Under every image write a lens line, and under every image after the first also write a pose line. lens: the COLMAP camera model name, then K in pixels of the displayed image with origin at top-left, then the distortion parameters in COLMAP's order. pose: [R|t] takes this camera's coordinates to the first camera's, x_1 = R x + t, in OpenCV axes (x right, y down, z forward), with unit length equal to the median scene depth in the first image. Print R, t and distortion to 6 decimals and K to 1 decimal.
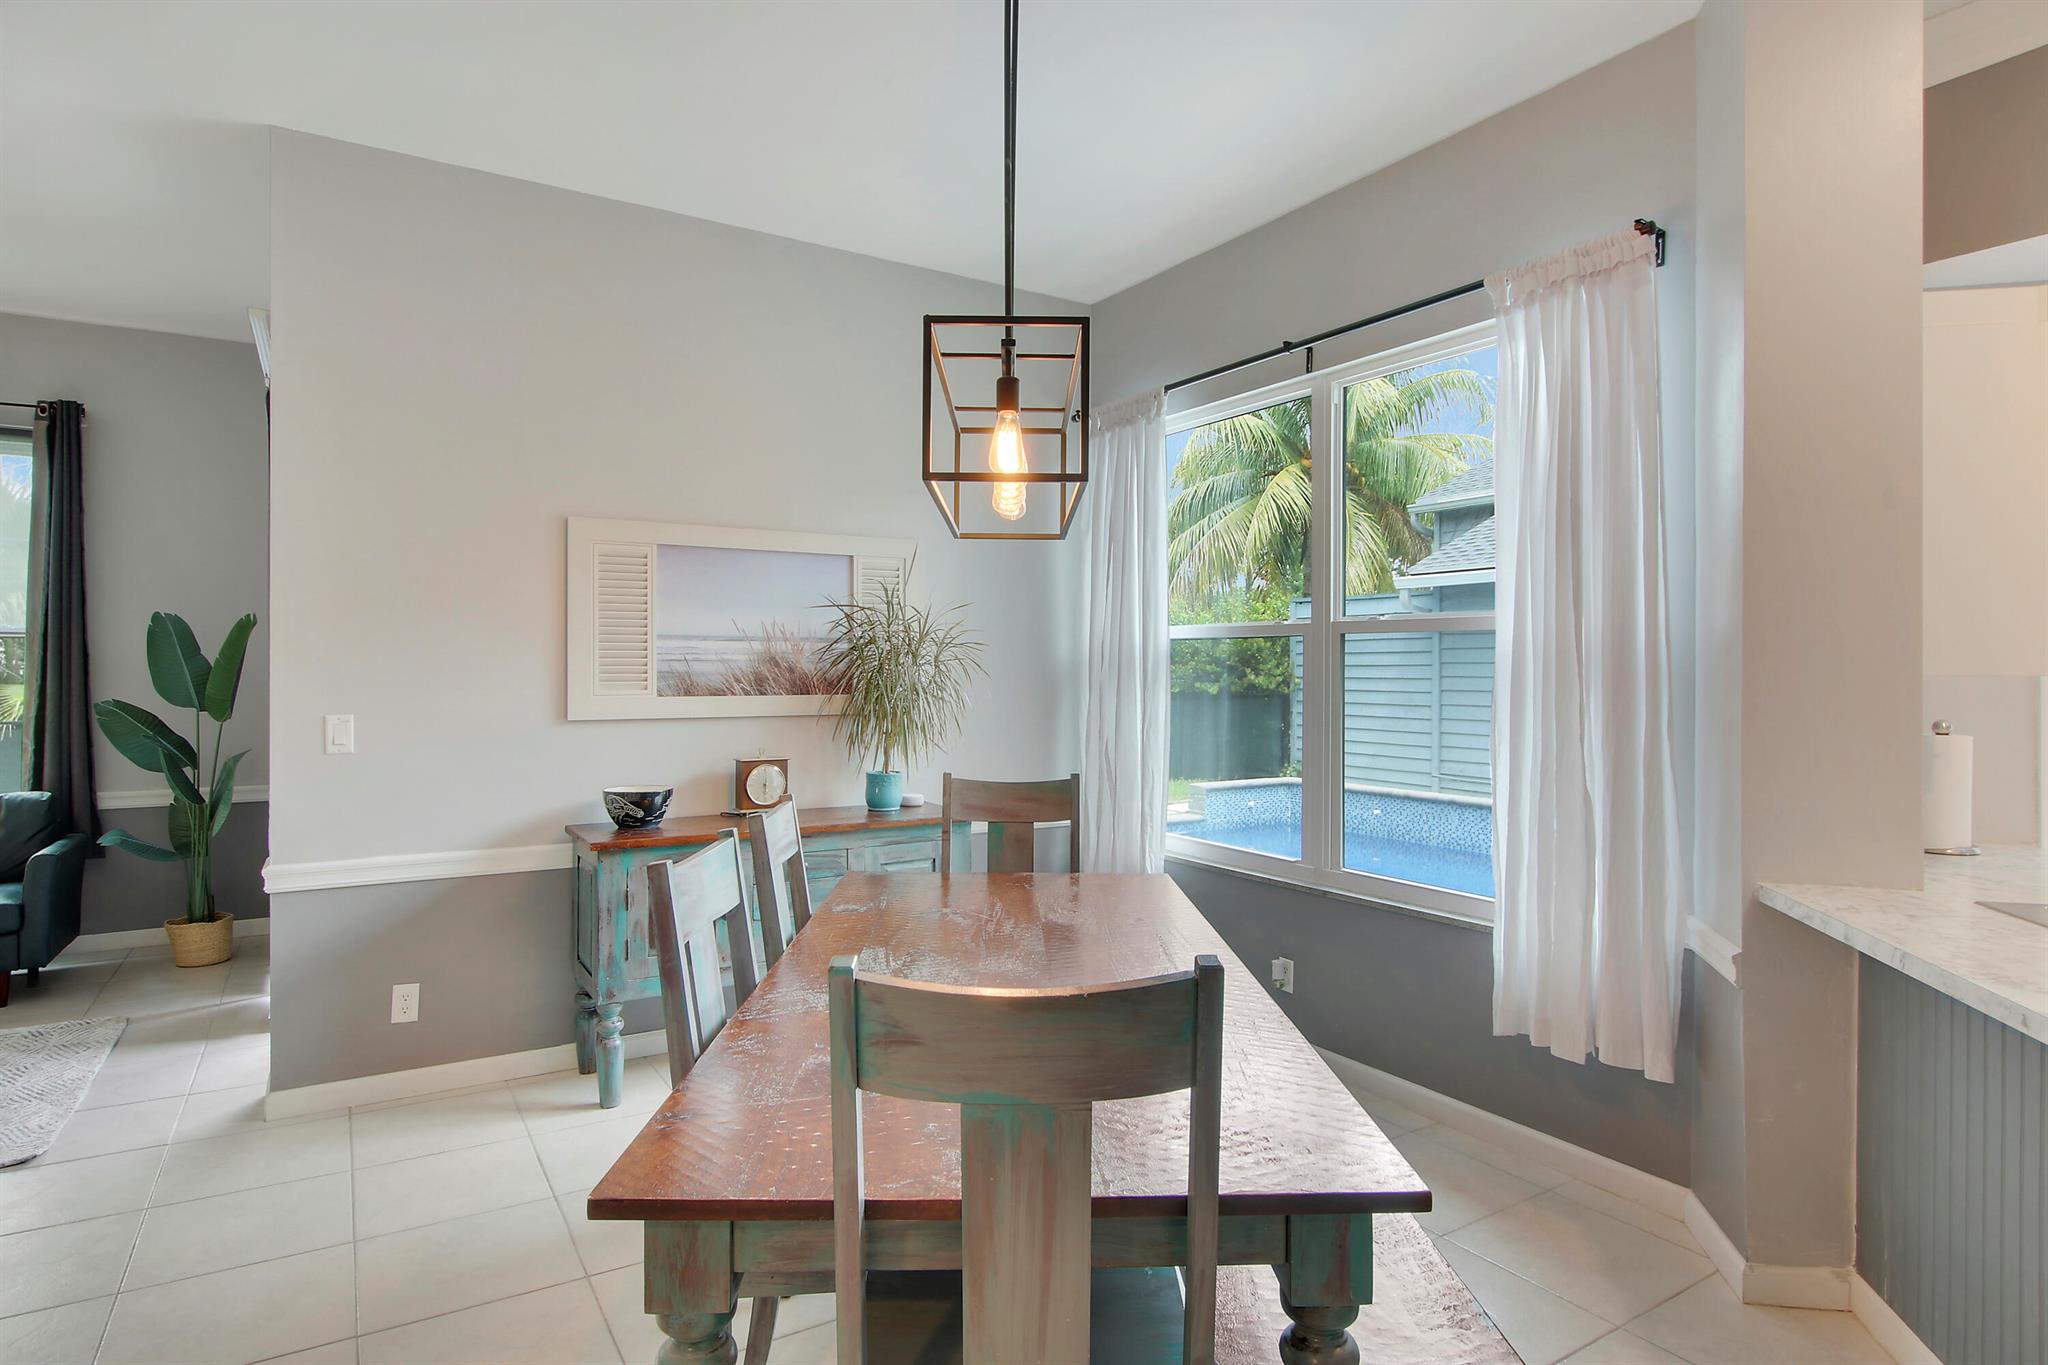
lens RADIAL K [[1135.6, 0, 1038.6], [0, 1135.6, 668.2], [0, 0, 1]] dist [-0.023144, 0.004145]
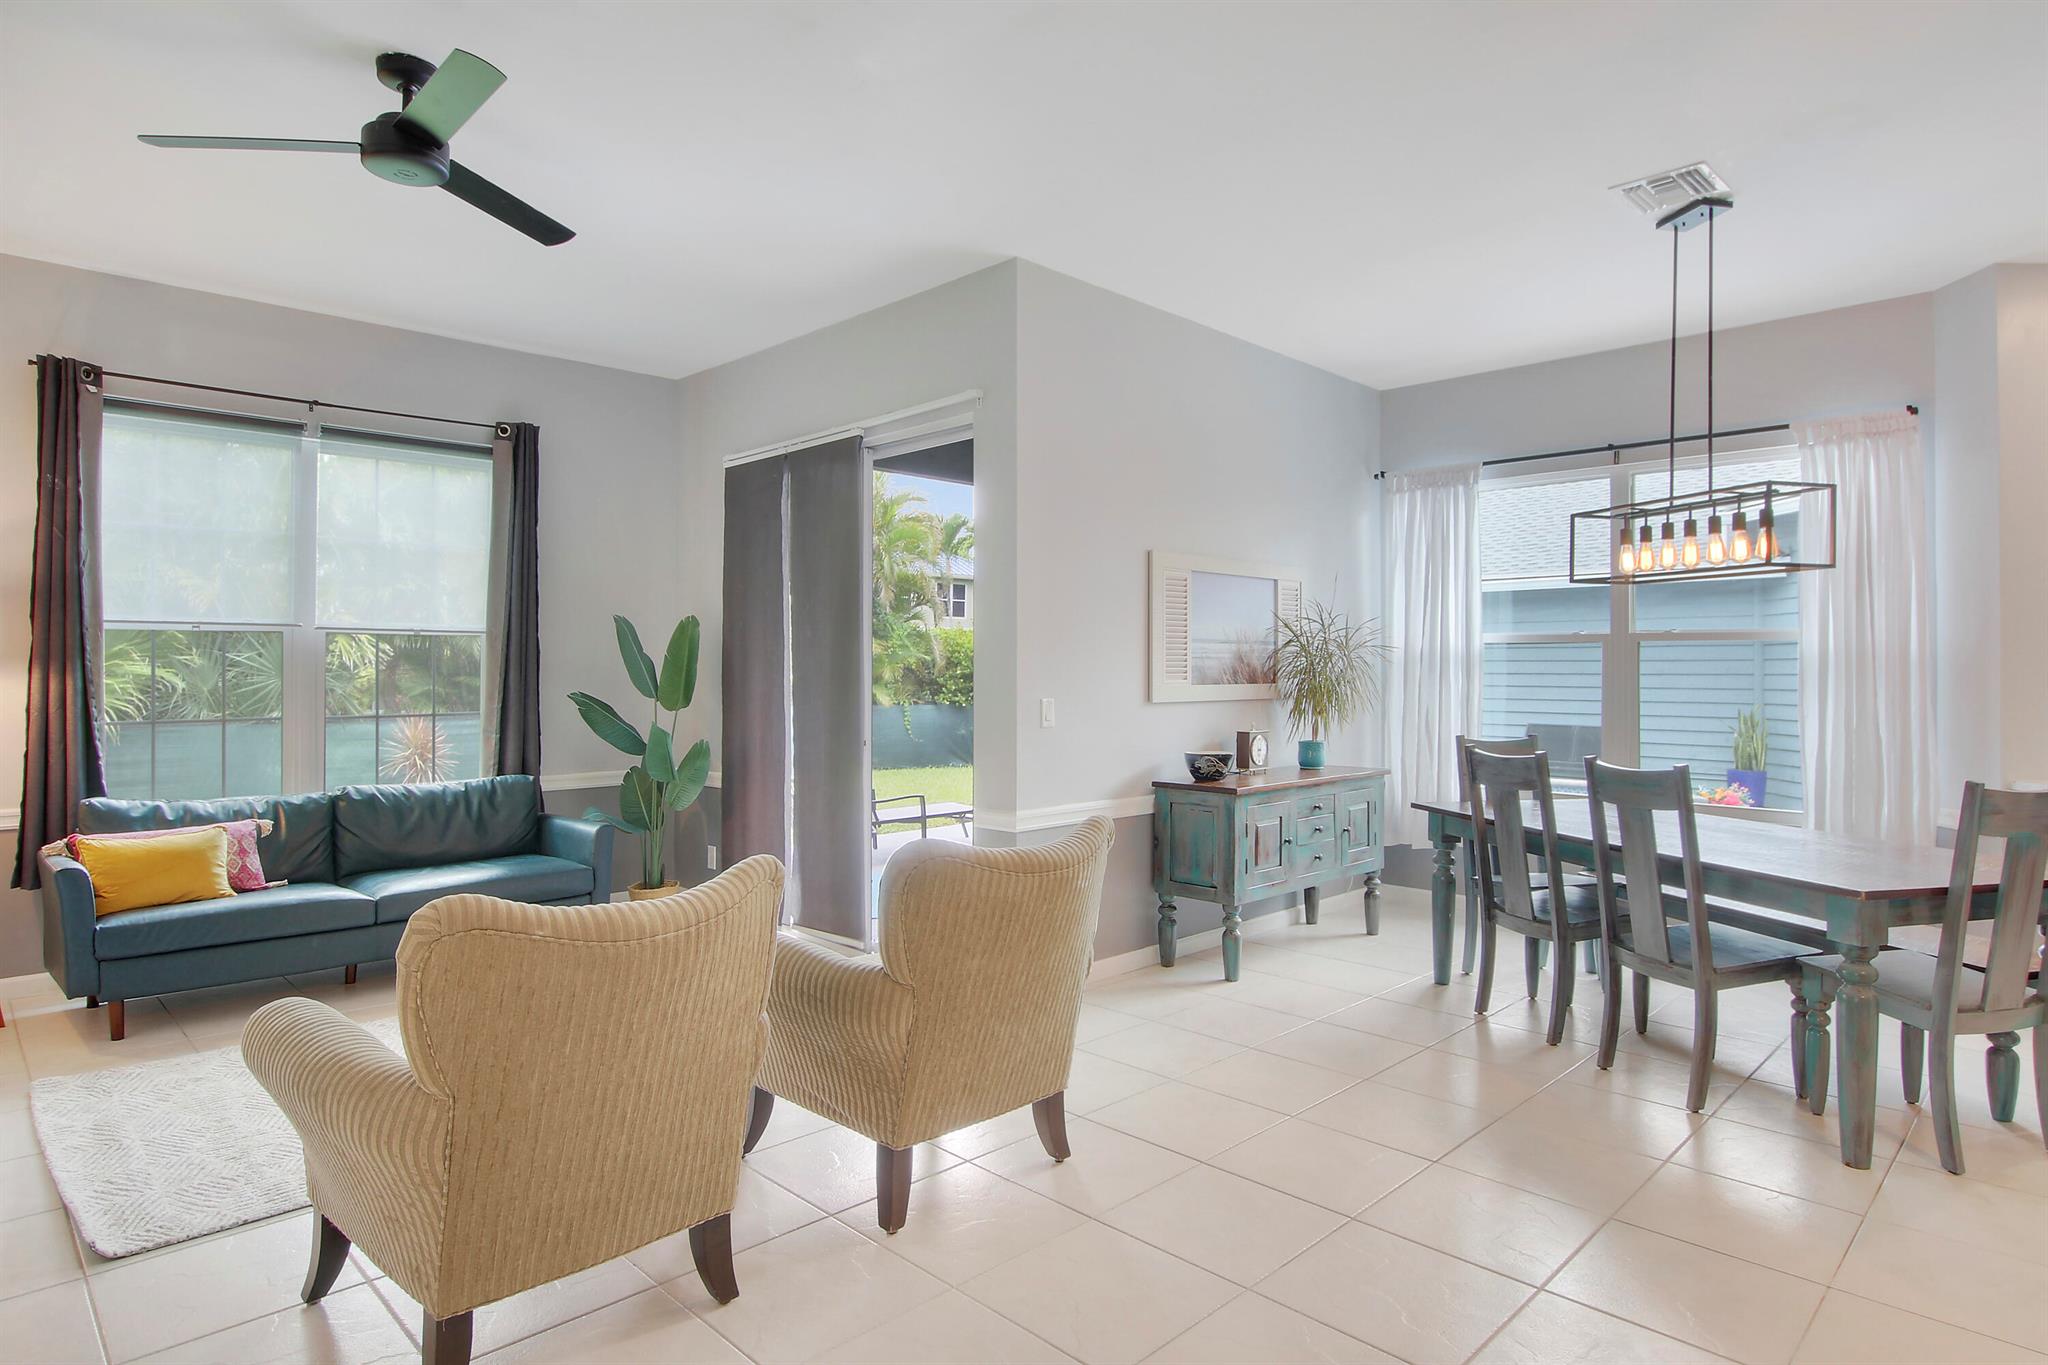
lens RADIAL K [[1135.6, 0, 1071.7], [0, 1135.6, 656.3], [0, 0, 1]] dist [-0.023144, 0.004145]
pose [[0.973315, 0.000897, 0.229471, -0.741038], [0.001525, 0.999945, -0.010378, 0.004518], [-0.229467, 0.010451, 0.973260, -0.258859]]
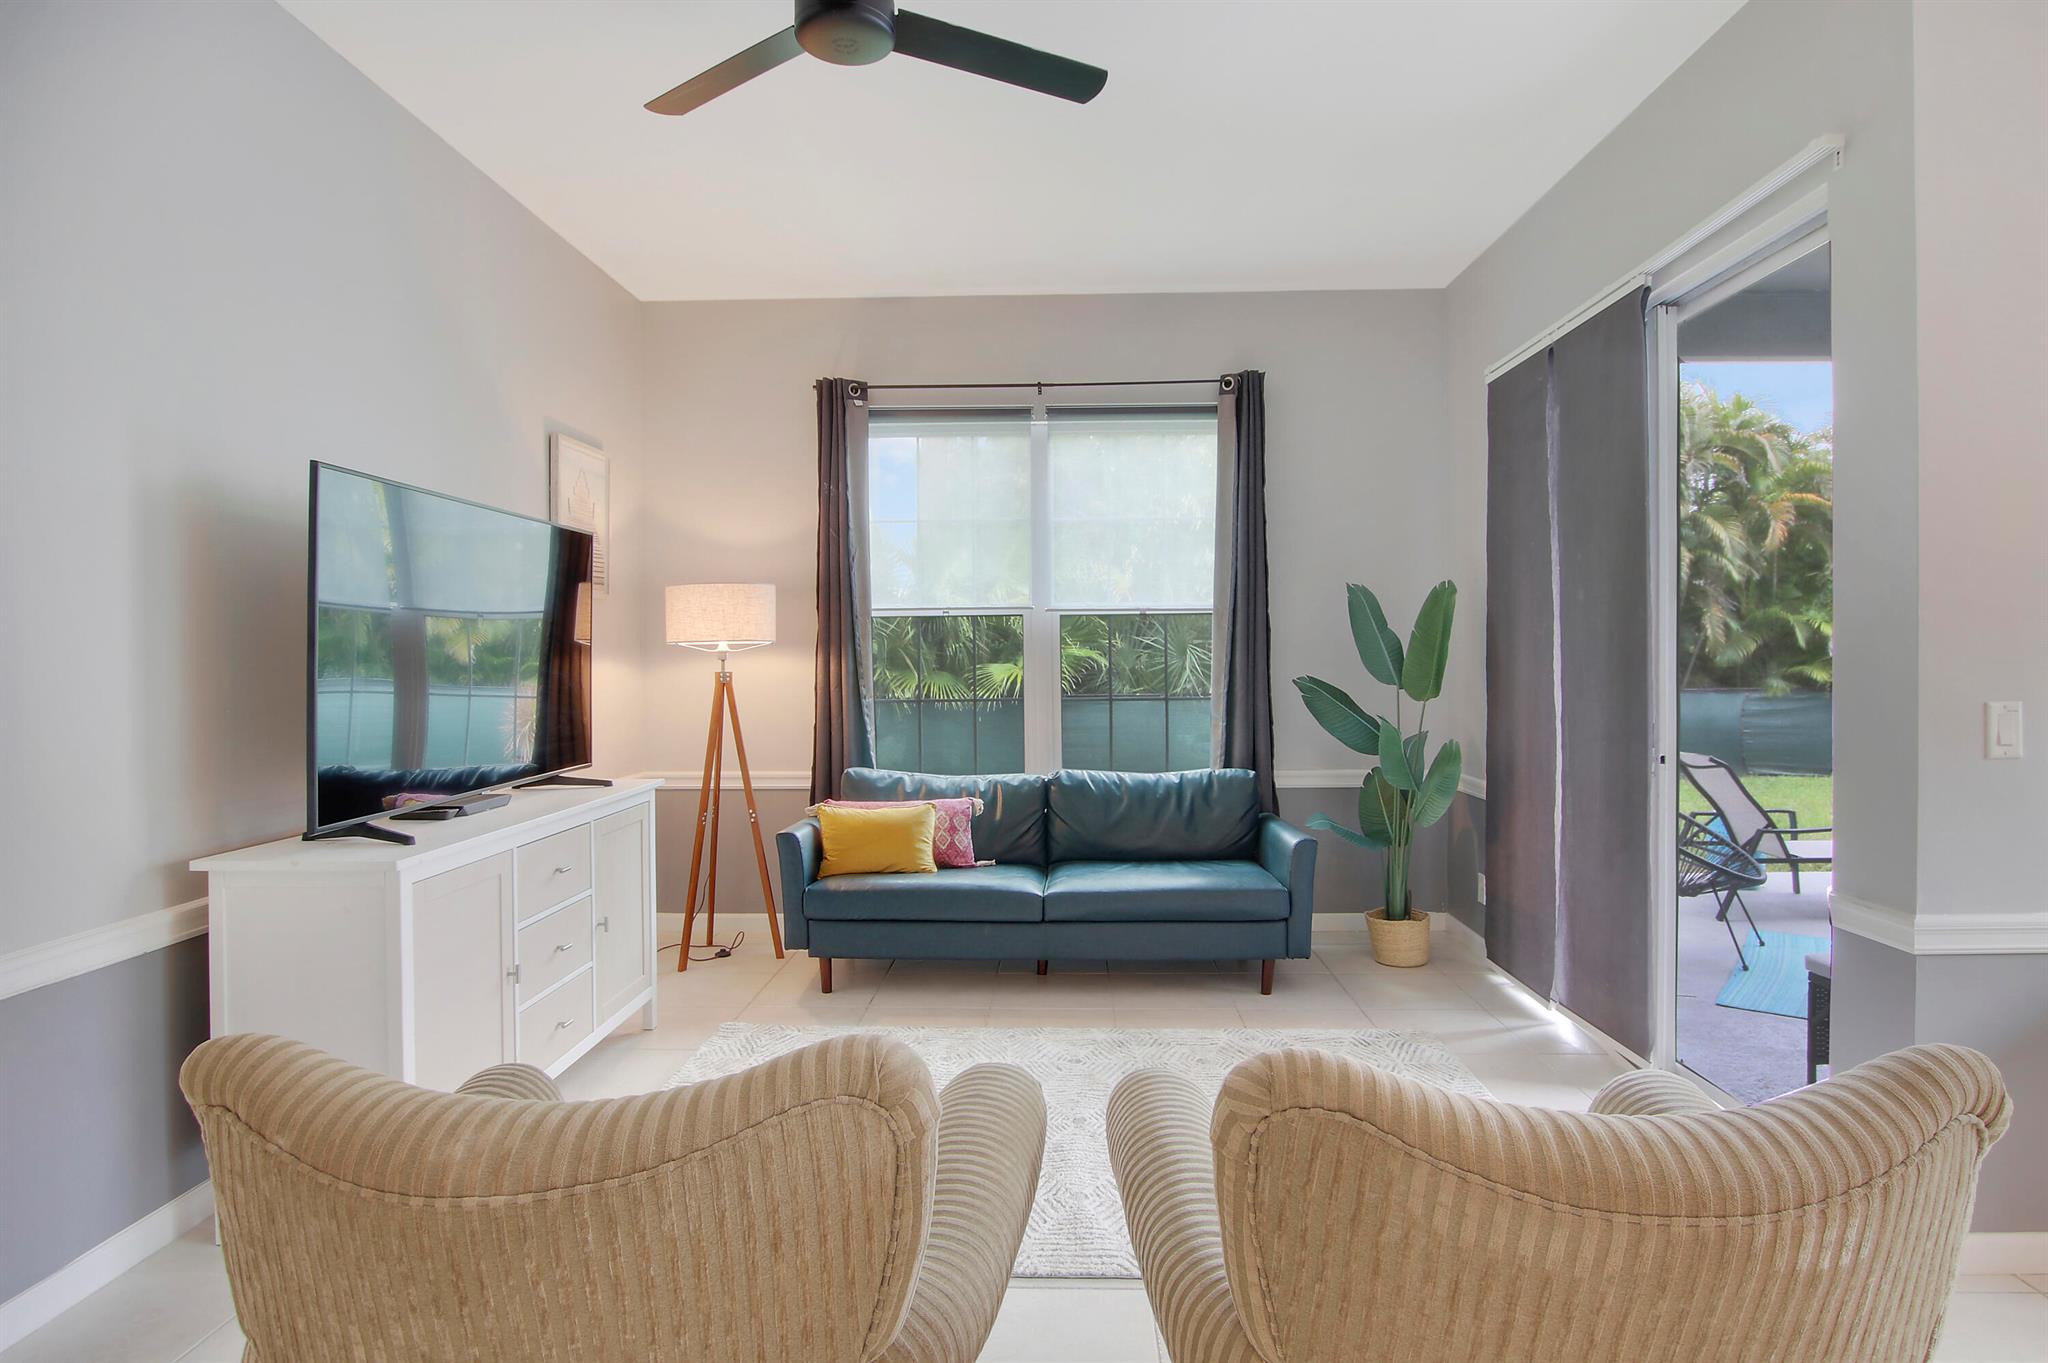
lens RADIAL K [[1099.4, 0, 1013.5], [0, 1099.4, 669.0], [0, 0, 1]] dist [-0.029843, 0.006275]
pose [[0.808762, 0.000830, -0.588136, -0.584911], [0.008835, 0.999869, 0.013560, 0.007425], [0.588070, -0.016163, 0.808649, 0.124770]]
